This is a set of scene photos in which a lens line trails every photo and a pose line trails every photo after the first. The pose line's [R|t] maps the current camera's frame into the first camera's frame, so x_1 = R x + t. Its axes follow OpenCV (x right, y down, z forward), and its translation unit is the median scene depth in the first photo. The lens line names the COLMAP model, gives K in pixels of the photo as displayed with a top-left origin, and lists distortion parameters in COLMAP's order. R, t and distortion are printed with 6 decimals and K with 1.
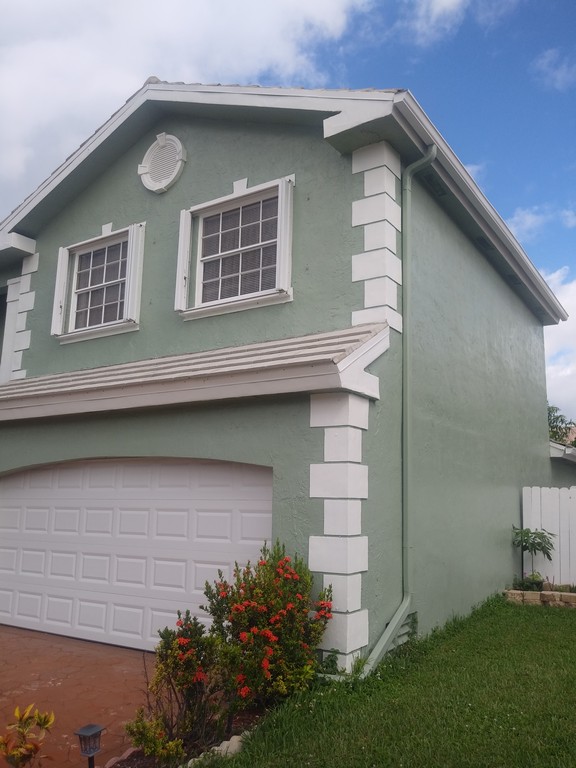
lens RADIAL K [[694.4, 0, 271.0], [0, 694.4, 346.8], [0, 0, 1]] dist [0.101565, 0.000000]
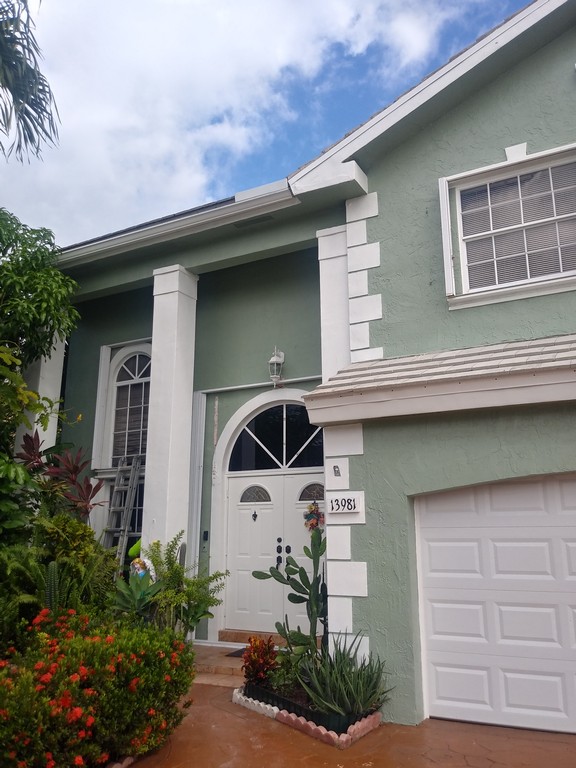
lens RADIAL K [[623.2, 0, 324.8], [0, 623.2, 378.7], [0, 0, 1]] dist [0.058094, -0.048038]
pose [[0.976999, 0.012018, 0.212905, -0.553925], [-0.007263, 0.999707, -0.023099, 0.081133], [-0.213121, 0.021021, 0.976800, 0.405000]]
